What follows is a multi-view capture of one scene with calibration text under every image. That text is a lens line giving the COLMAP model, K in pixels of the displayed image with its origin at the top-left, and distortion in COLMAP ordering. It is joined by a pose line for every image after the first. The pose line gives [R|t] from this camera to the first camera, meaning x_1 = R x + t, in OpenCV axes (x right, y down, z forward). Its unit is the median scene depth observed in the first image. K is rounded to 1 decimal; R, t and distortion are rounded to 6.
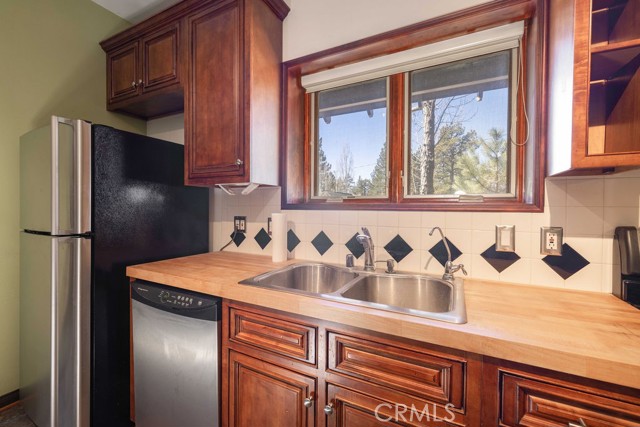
lens RADIAL K [[266.3, 0, 321.2], [0, 266.3, 210.8], [0, 0, 1]] dist [0.001160, 0.000115]
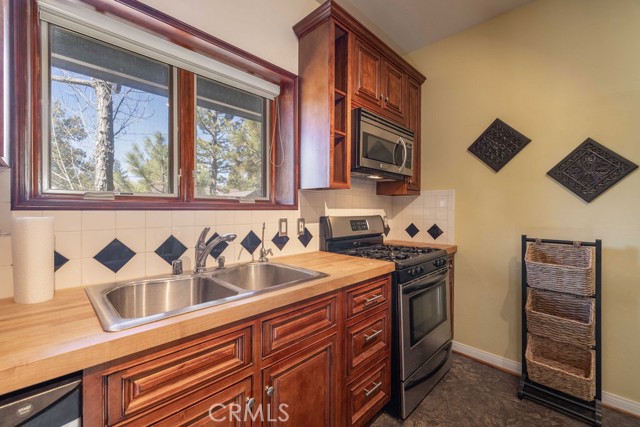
lens RADIAL K [[269.7, 0, 304.1], [0, 269.7, 212.1], [0, 0, 1]] dist [0.000493, 0.000273]
pose [[0.333630, -0.018620, 0.942520, -0.593741], [0.007716, 0.999825, 0.017021, -0.007825], [-0.942672, 0.001593, 0.333716, 0.302241]]
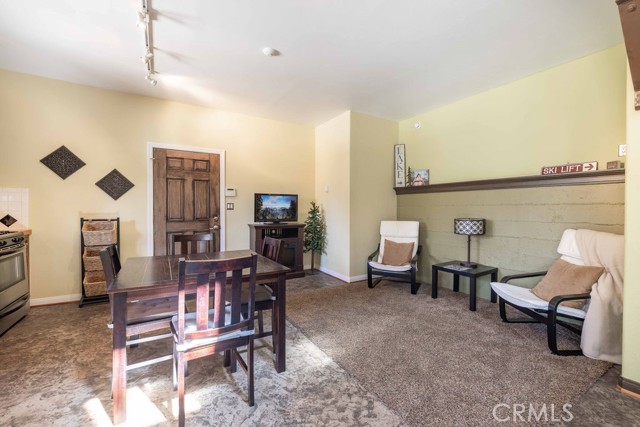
lens RADIAL K [[285.9, 0, 352.8], [0, 285.9, 210.7], [0, 0, 1]] dist [0.001570, 0.000293]
pose [[-0.869197, -0.017121, 0.494169, -2.213221], [-0.007063, 0.999728, 0.022213, 0.002770], [-0.494415, 0.015817, -0.869082, 0.712585]]
